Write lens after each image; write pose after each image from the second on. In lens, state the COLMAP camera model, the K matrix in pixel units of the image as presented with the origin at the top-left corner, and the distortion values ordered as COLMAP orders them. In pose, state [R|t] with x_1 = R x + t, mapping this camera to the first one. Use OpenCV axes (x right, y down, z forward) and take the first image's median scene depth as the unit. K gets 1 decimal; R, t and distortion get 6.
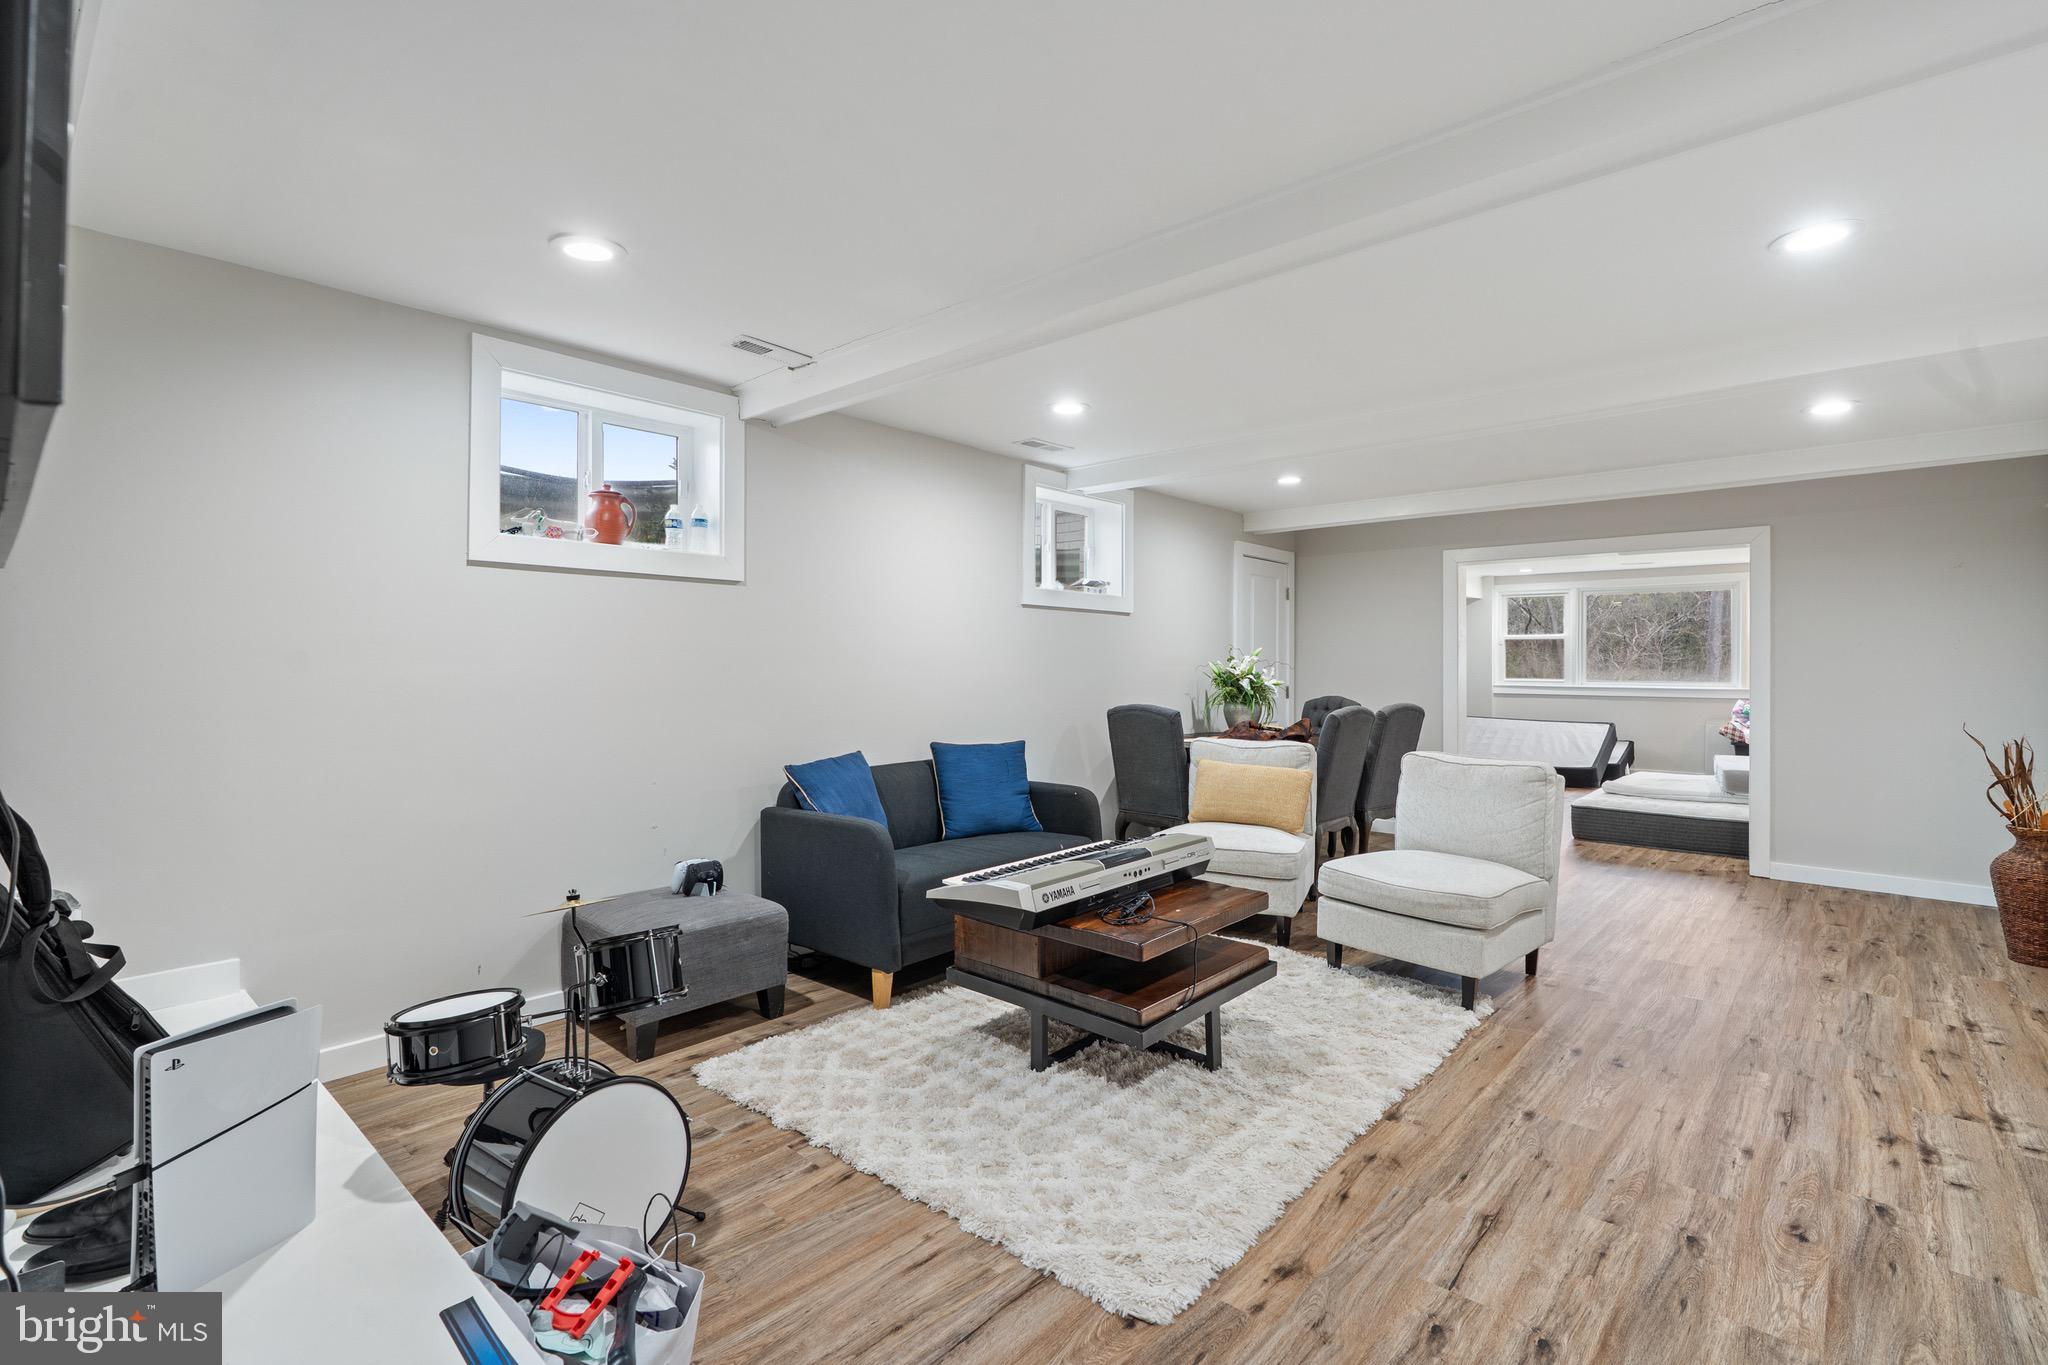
lens RADIAL K [[938.1, 0, 1027.9], [0, 938.1, 663.1], [0, 0, 1]] dist [-0.008166, 0.000960]
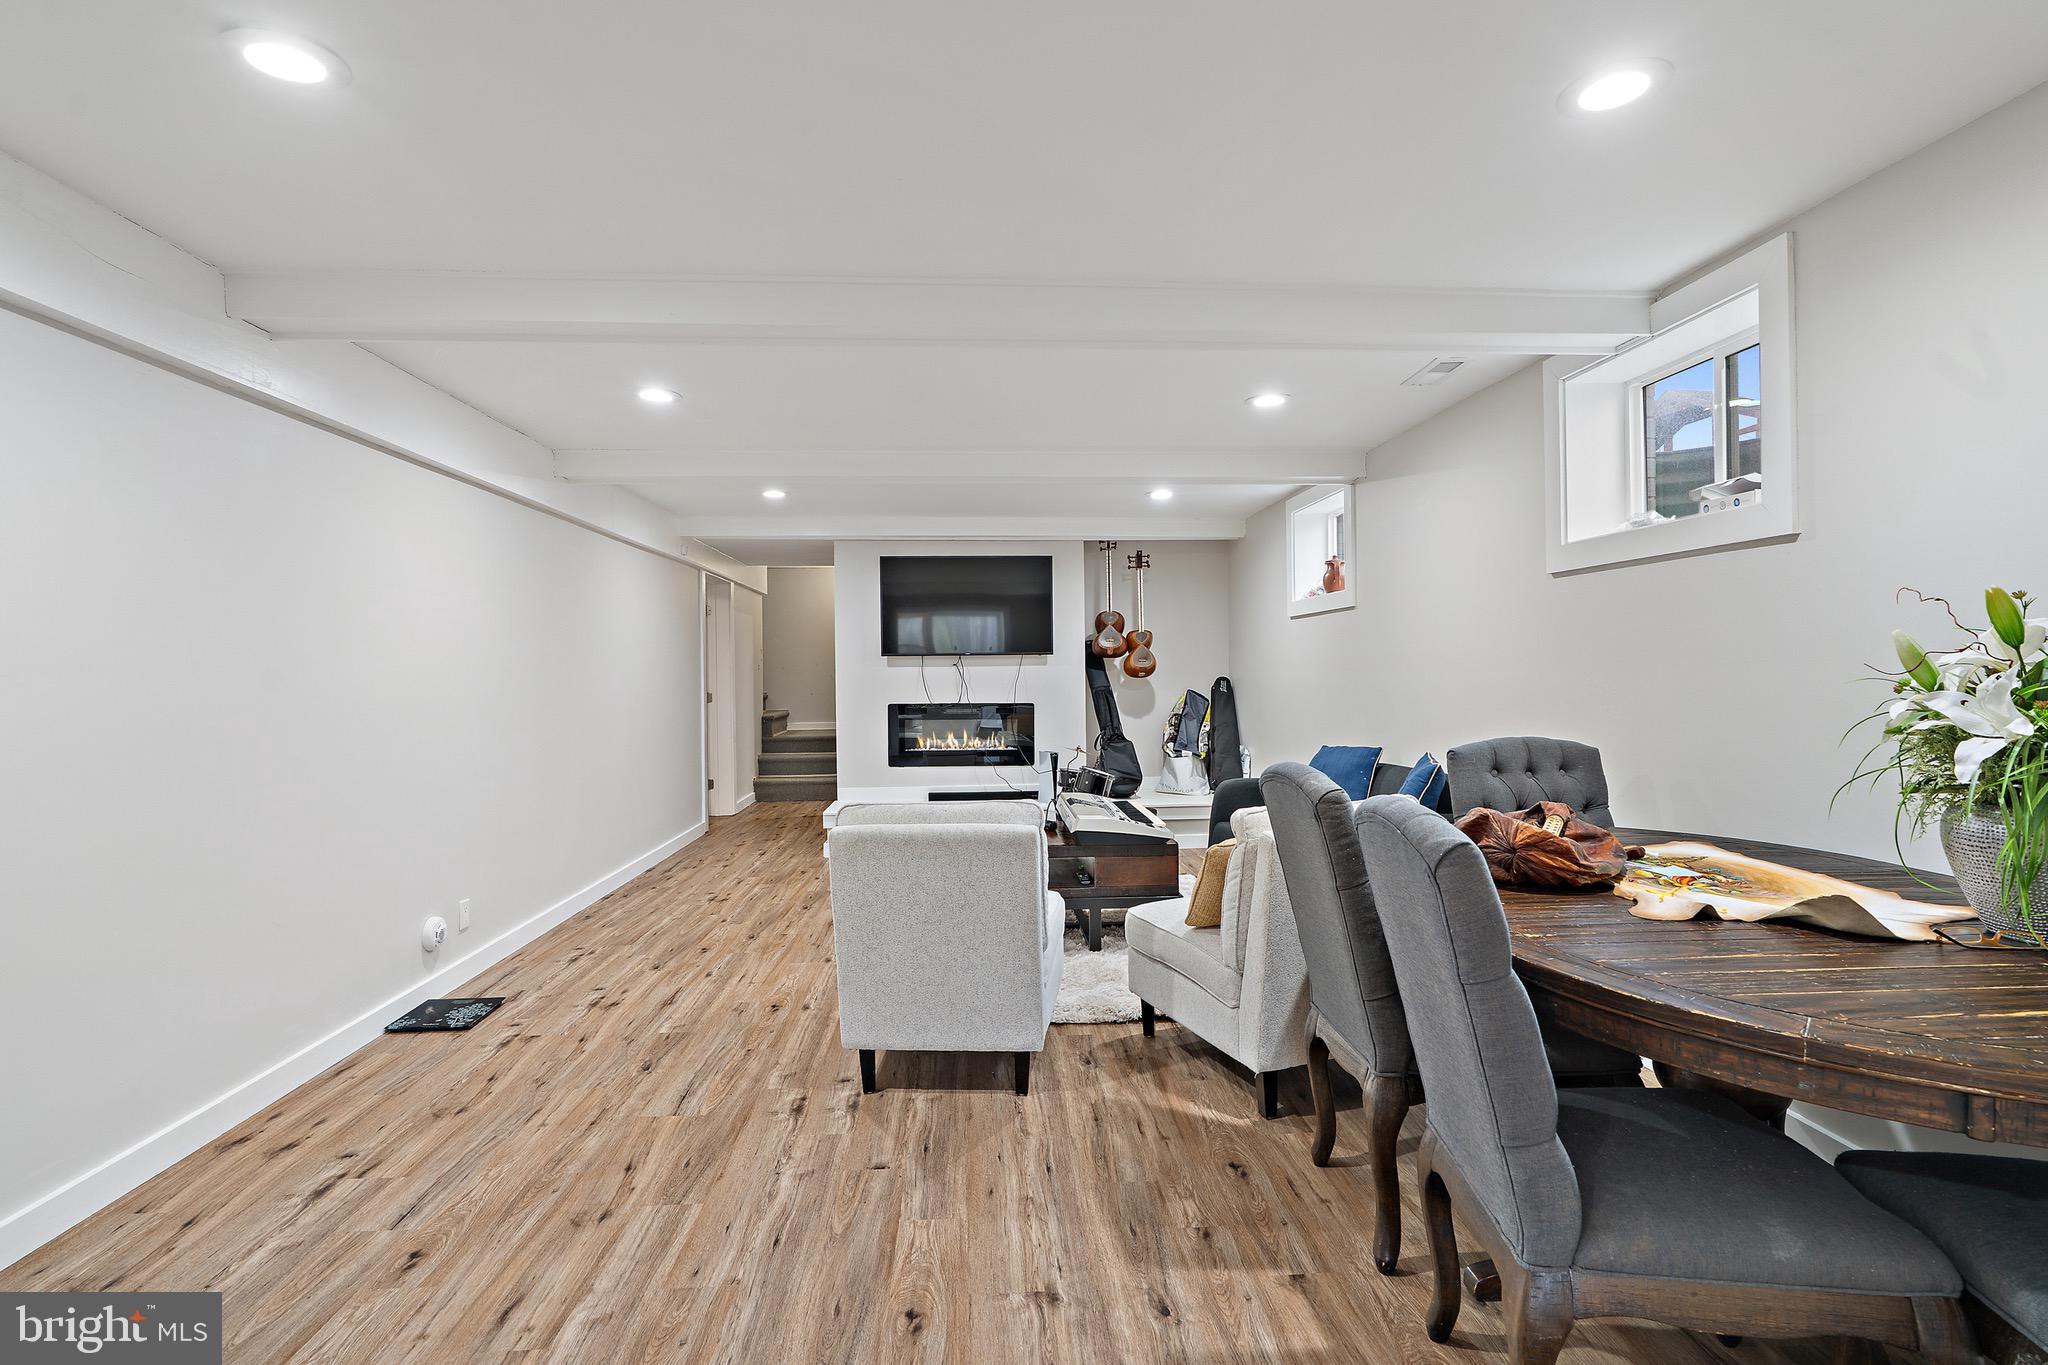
lens RADIAL K [[949.3, 0, 1029.8], [0, 949.3, 687.2], [0, 0, 1]] dist [-0.004687, 0.000118]
pose [[-0.700021, 0.014879, -0.713967, 1.452046], [0.010068, 0.999889, 0.010966, 0.006192], [0.714051, 0.000488, -0.700093, 2.391894]]
